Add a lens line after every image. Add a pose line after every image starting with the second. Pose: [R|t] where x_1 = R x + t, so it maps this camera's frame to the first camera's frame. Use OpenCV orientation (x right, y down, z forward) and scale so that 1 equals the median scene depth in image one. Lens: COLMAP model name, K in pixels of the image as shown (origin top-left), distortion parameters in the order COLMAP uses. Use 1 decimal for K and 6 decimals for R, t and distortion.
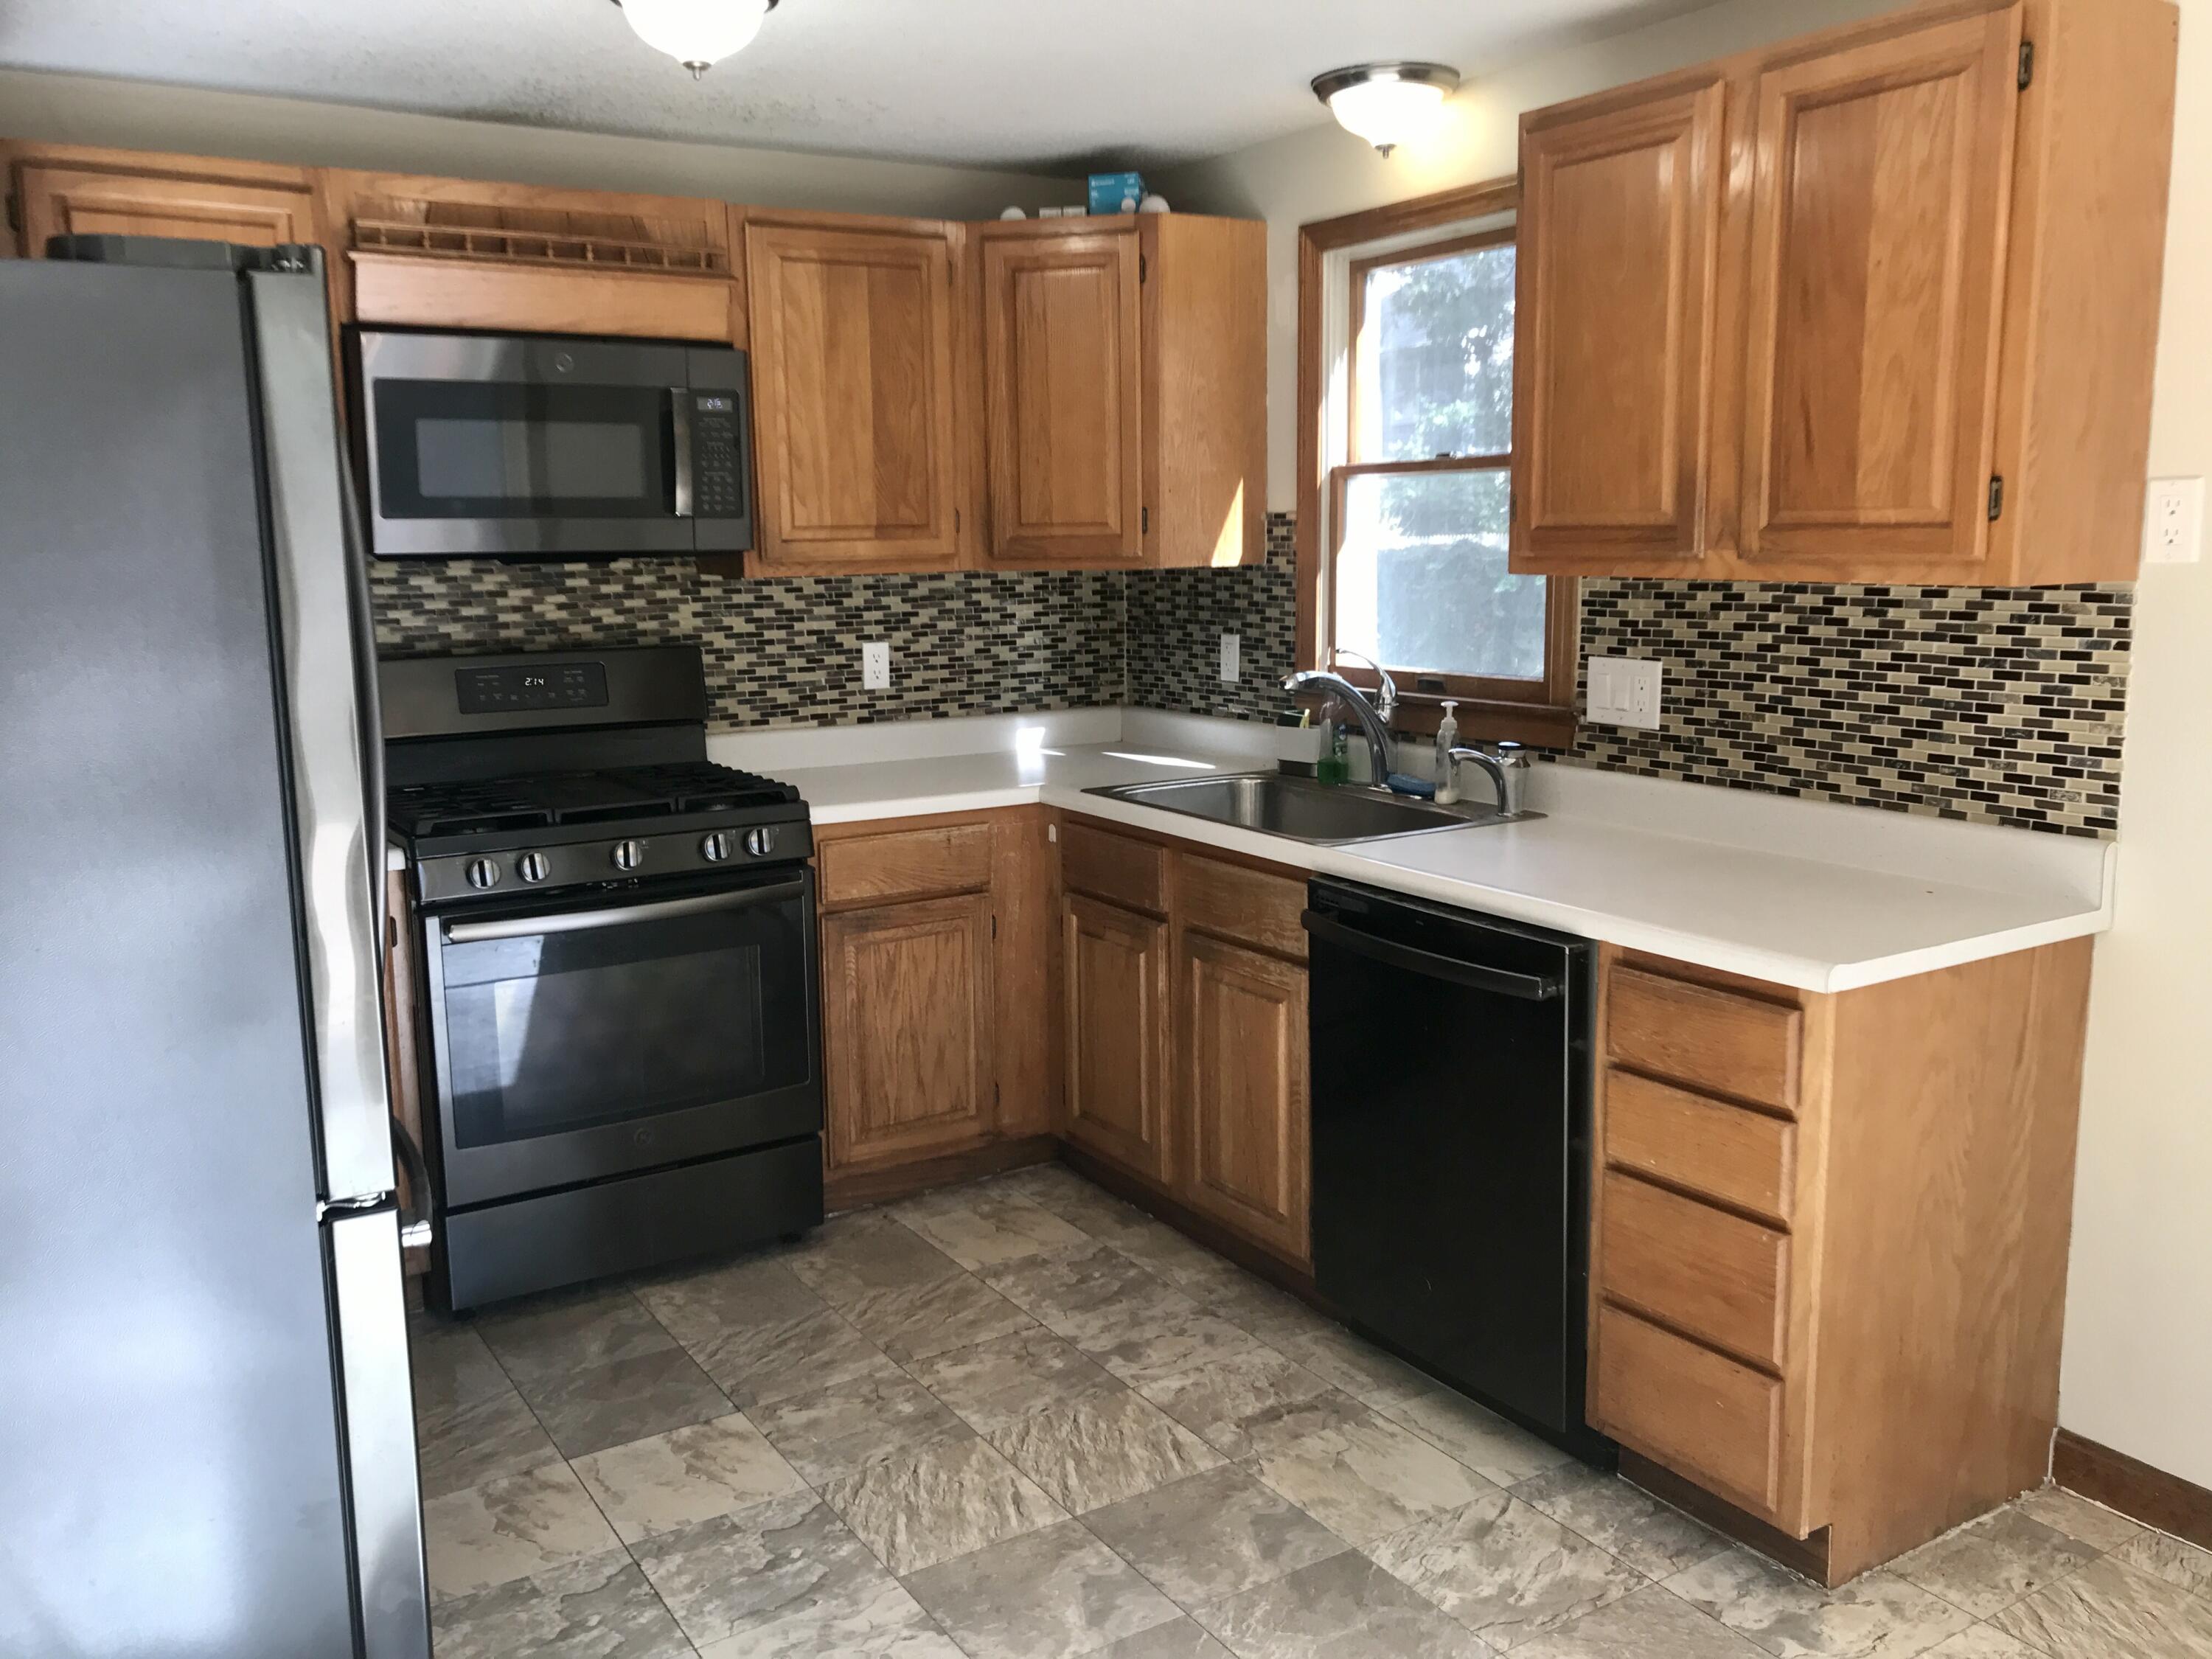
lens RADIAL K [[1850.4, 0, 1157.8], [0, 1850.4, 756.3], [0, 0, 1]] dist [0.053105, -0.060262]
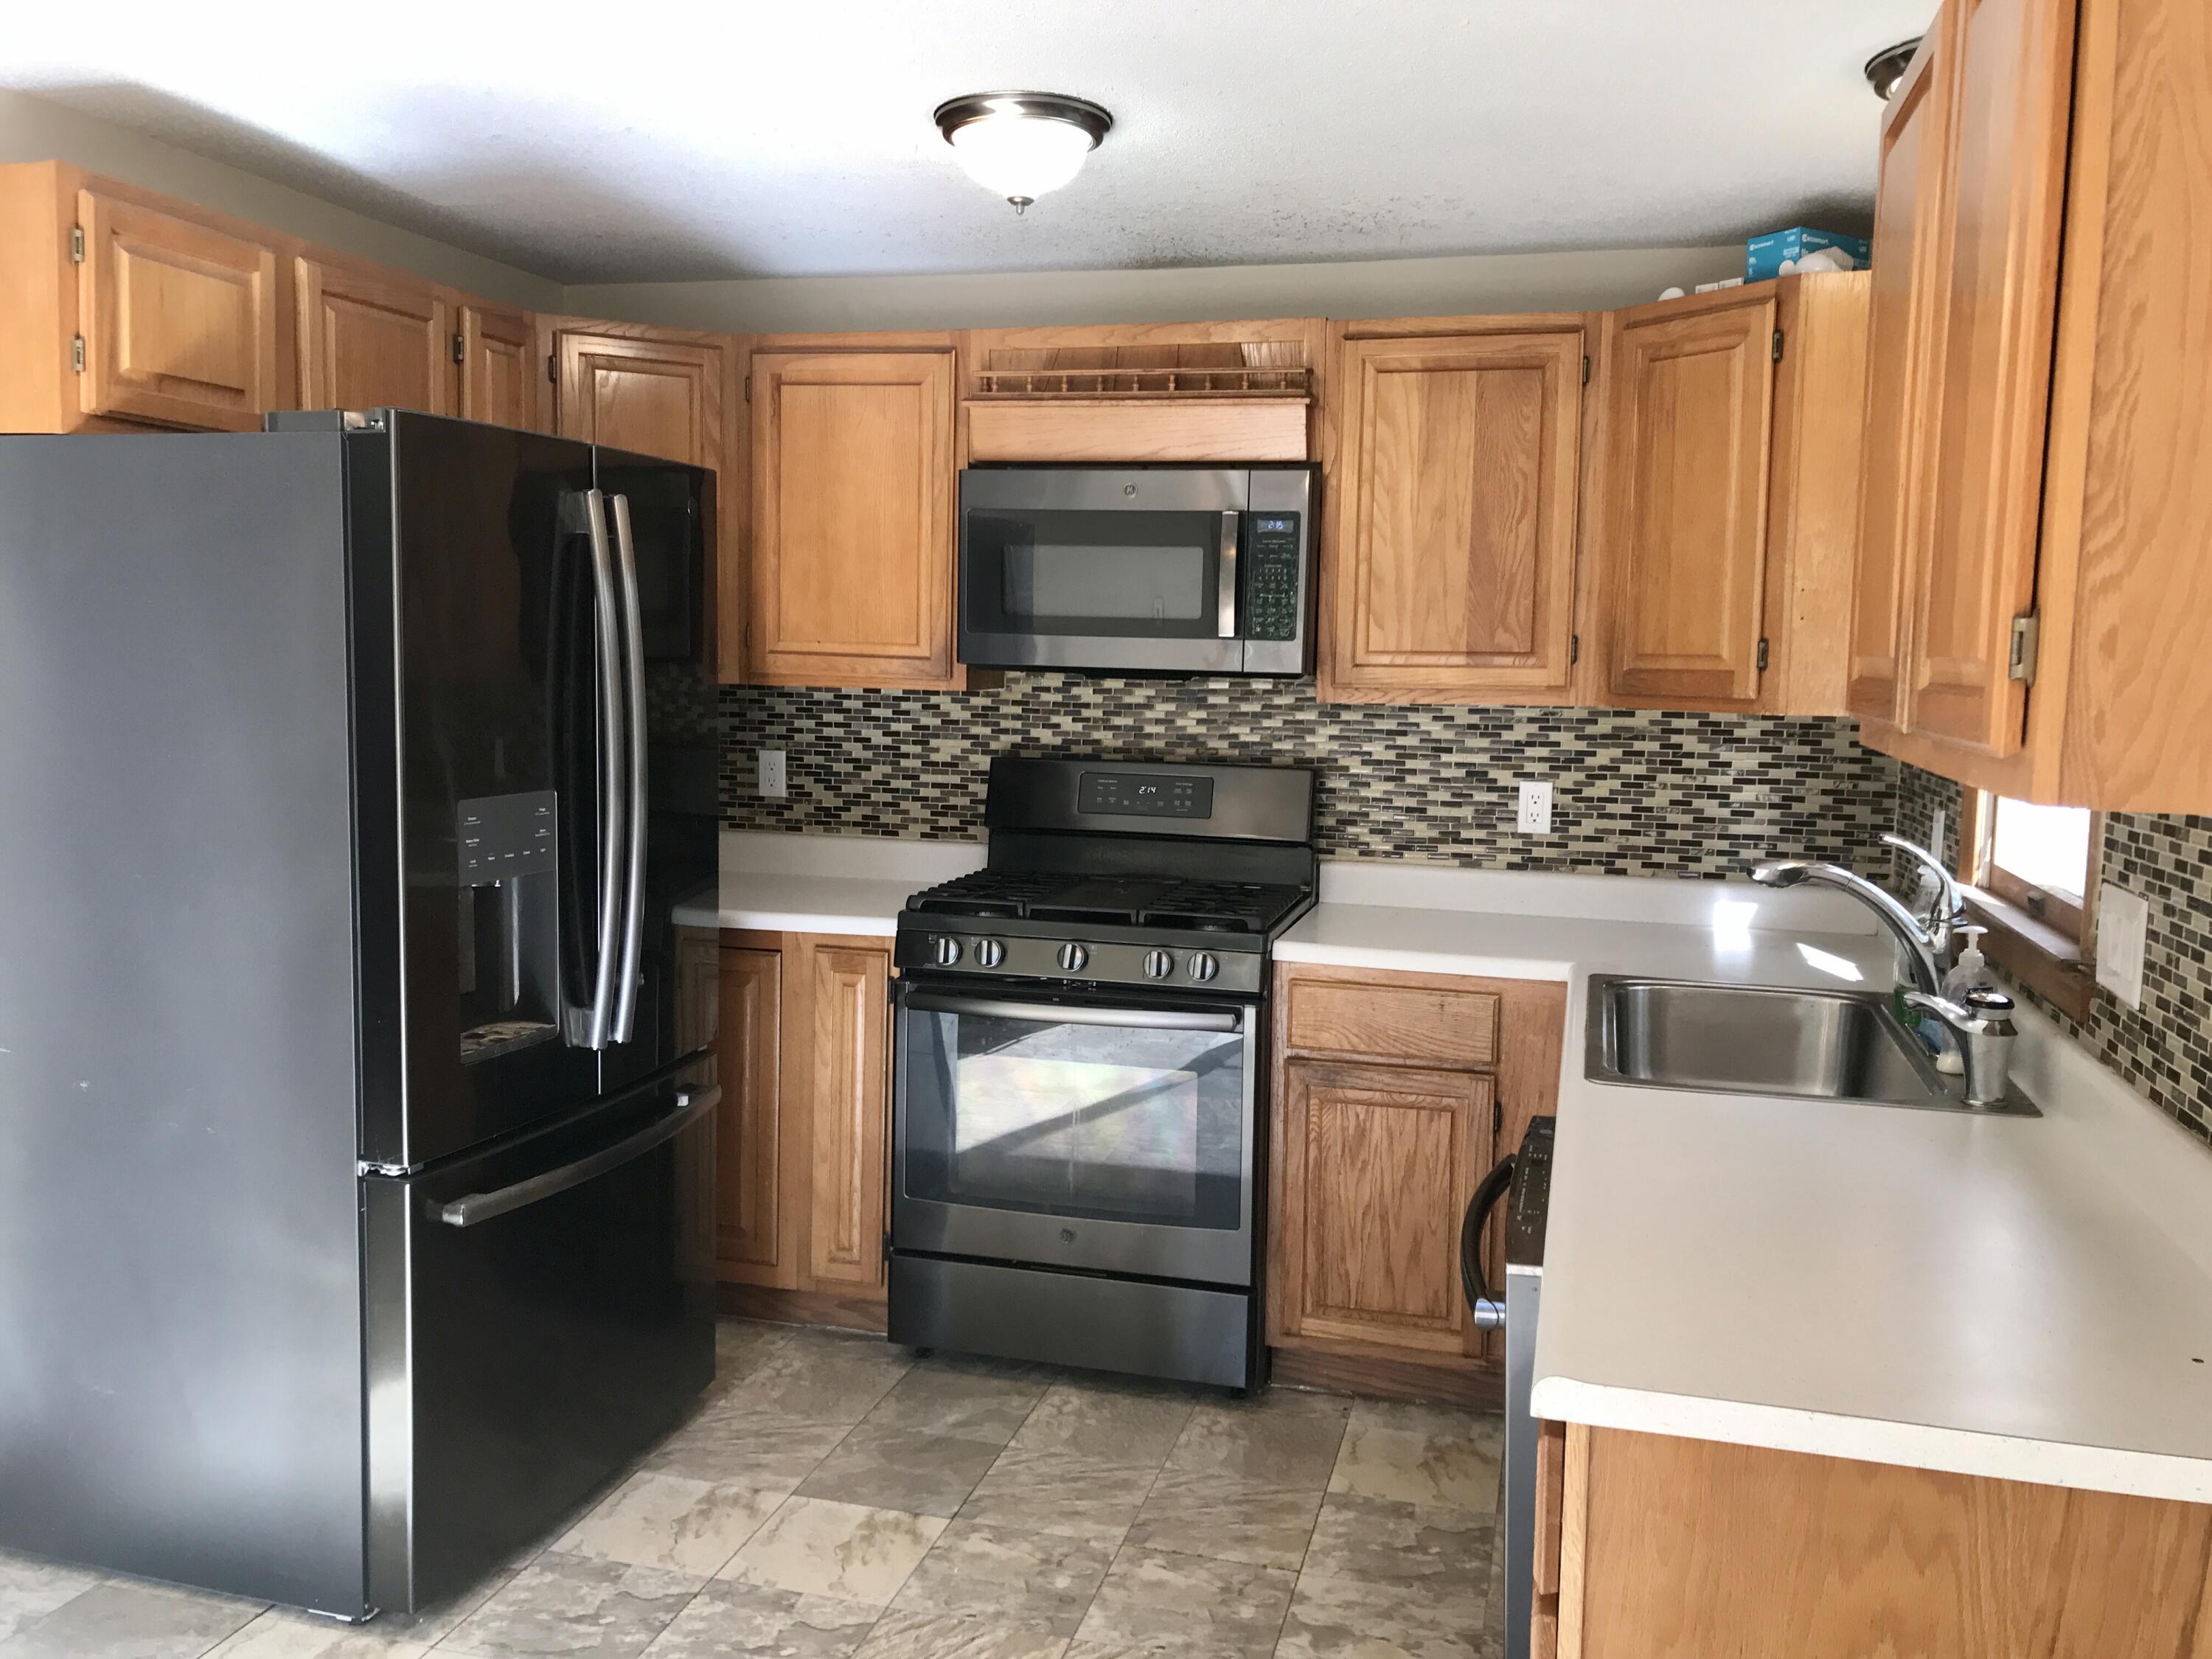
lens RADIAL K [[1850.4, 0, 1011.3], [0, 1850.4, 771.2], [0, 0, 1]] dist [0.053105, -0.060262]
pose [[0.664012, 0.078083, -0.743634, 0.445516], [-0.119825, 0.992791, -0.002751, -0.043384], [0.738058, 0.090933, 0.668582, 0.273298]]
